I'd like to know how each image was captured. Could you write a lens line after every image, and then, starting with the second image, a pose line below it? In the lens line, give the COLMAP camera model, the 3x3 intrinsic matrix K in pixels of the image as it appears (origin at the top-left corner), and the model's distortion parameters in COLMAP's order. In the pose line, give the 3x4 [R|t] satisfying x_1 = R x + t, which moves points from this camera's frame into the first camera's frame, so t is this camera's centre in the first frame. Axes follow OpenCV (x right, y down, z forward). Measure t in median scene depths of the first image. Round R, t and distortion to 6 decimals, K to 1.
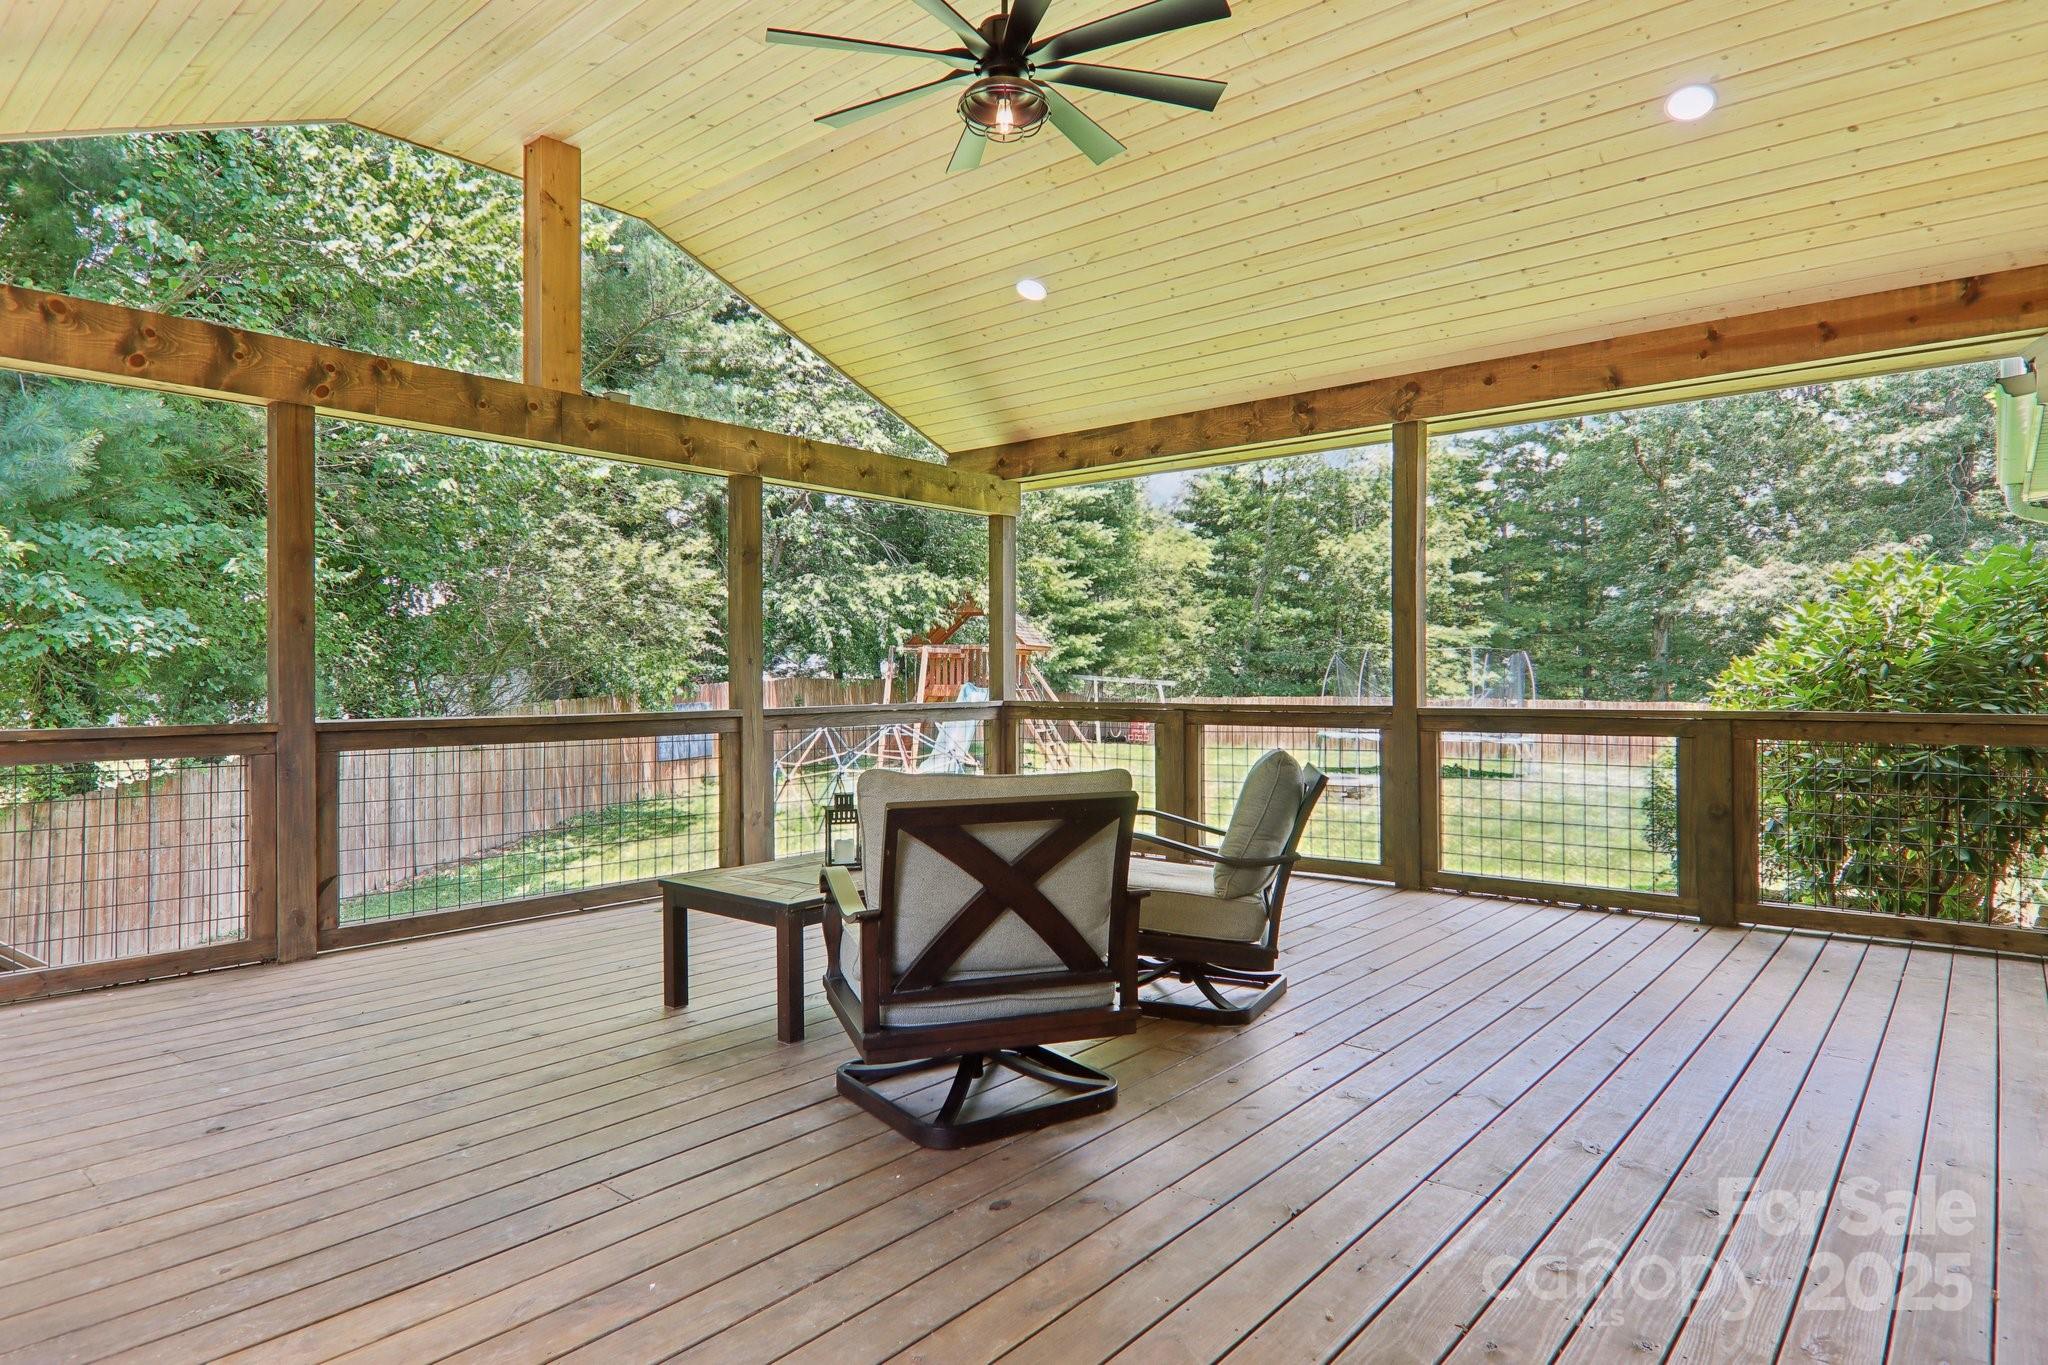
lens RADIAL K [[1164.8, 0, 1016.5], [0, 1164.8, 663.8], [0, 0, 1]] dist [-0.005725, -0.006920]
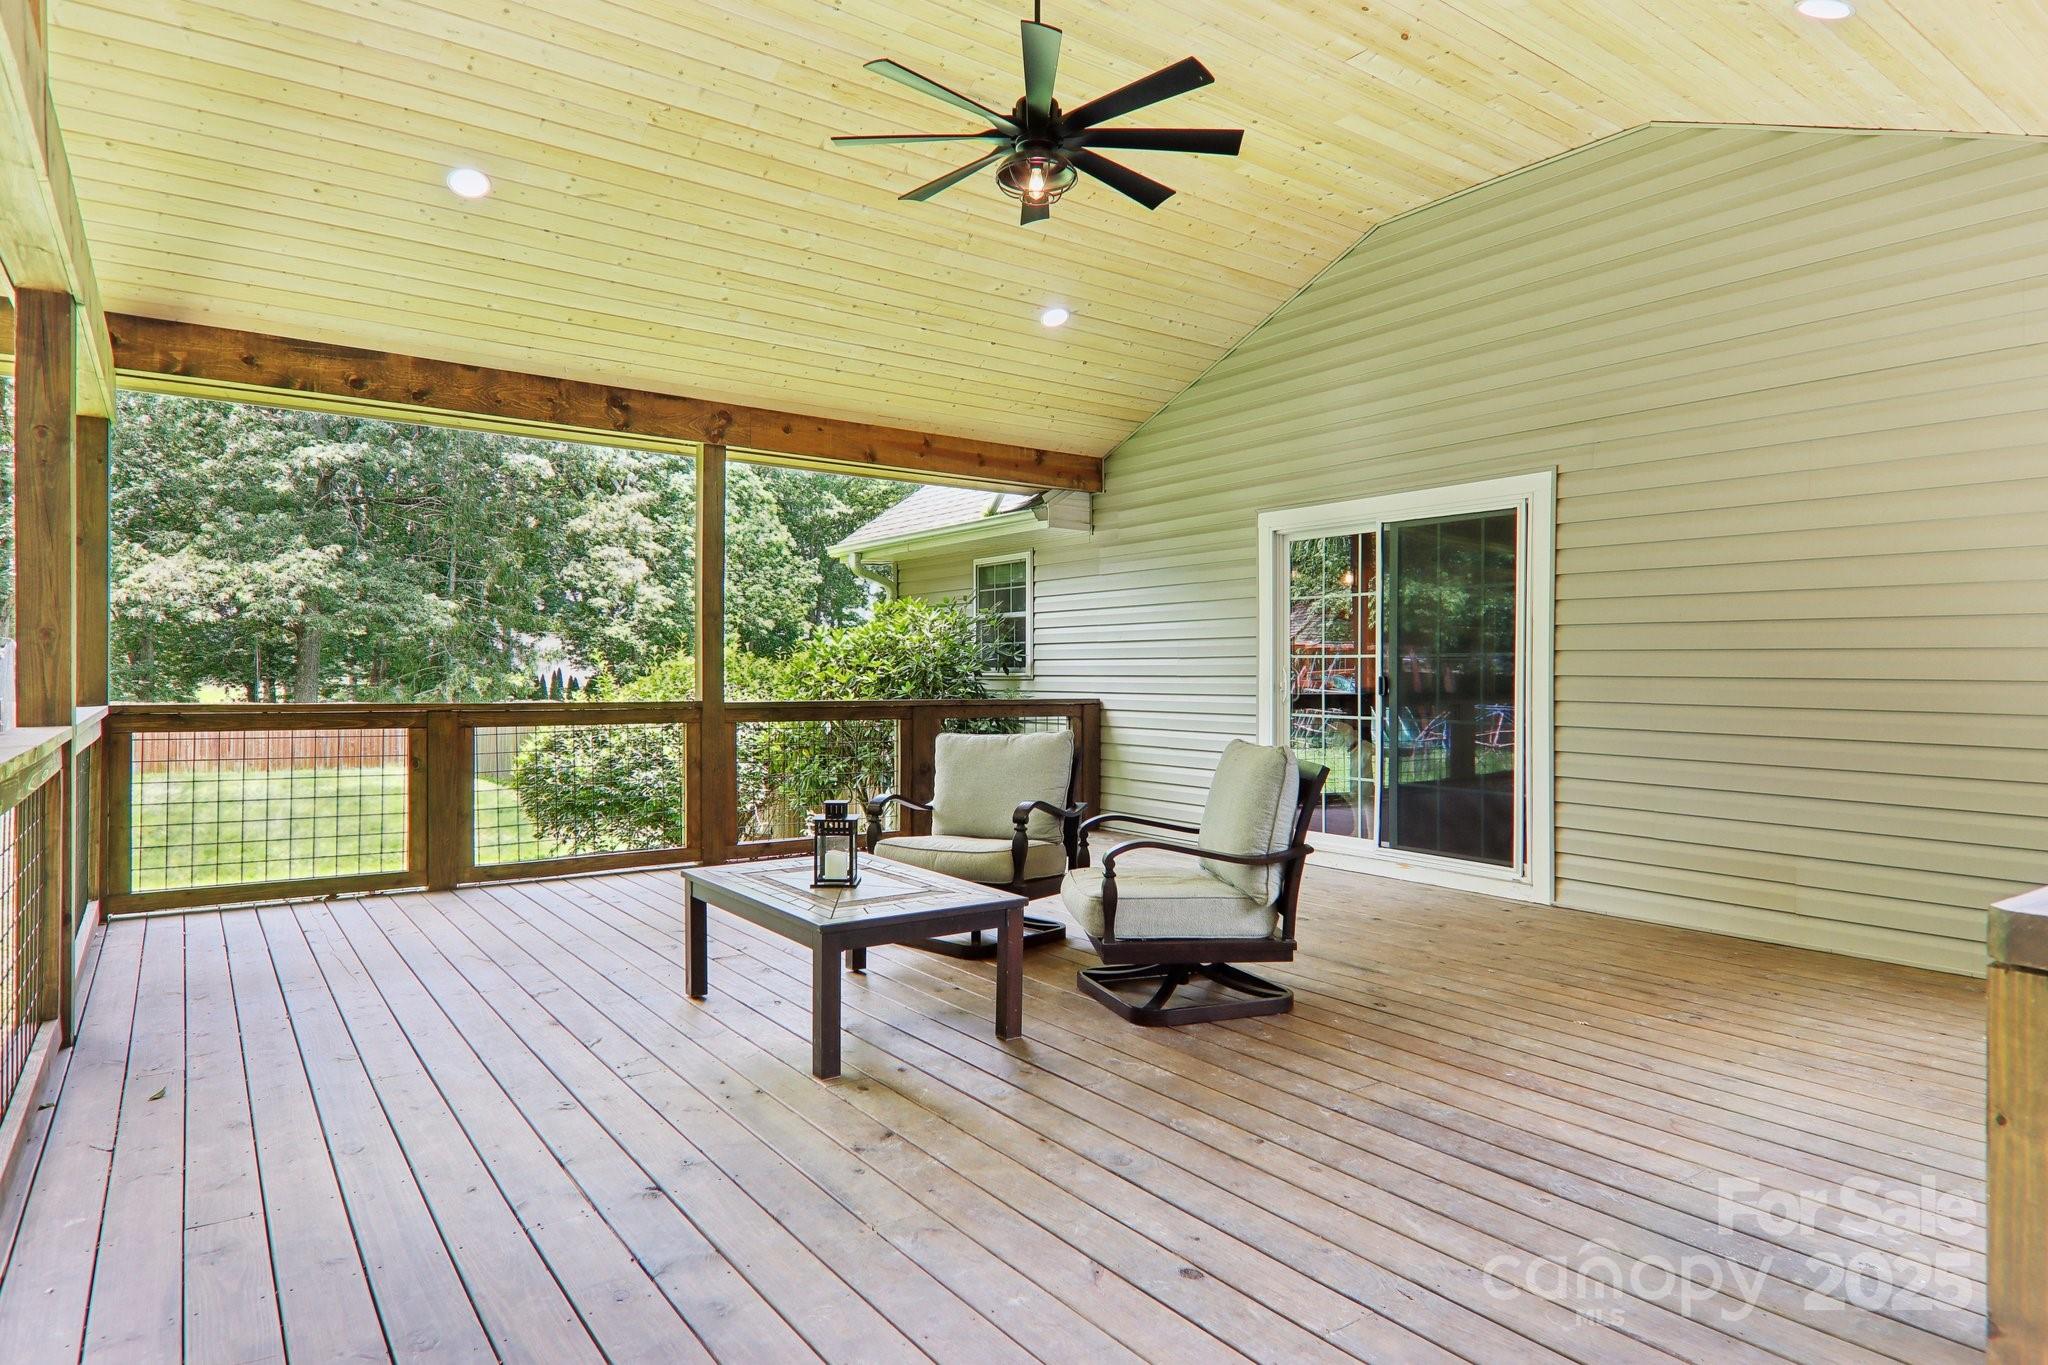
lens RADIAL K [[1164.8, 0, 1018.7], [0, 1164.8, 700.5], [0, 0, 1]] dist [-0.005725, -0.006920]
pose [[0.247878, -0.012887, 0.968705, -0.720338], [-0.021435, 0.999594, 0.018783, 0.010391], [-0.968554, -0.025420, 0.247501, 0.465562]]
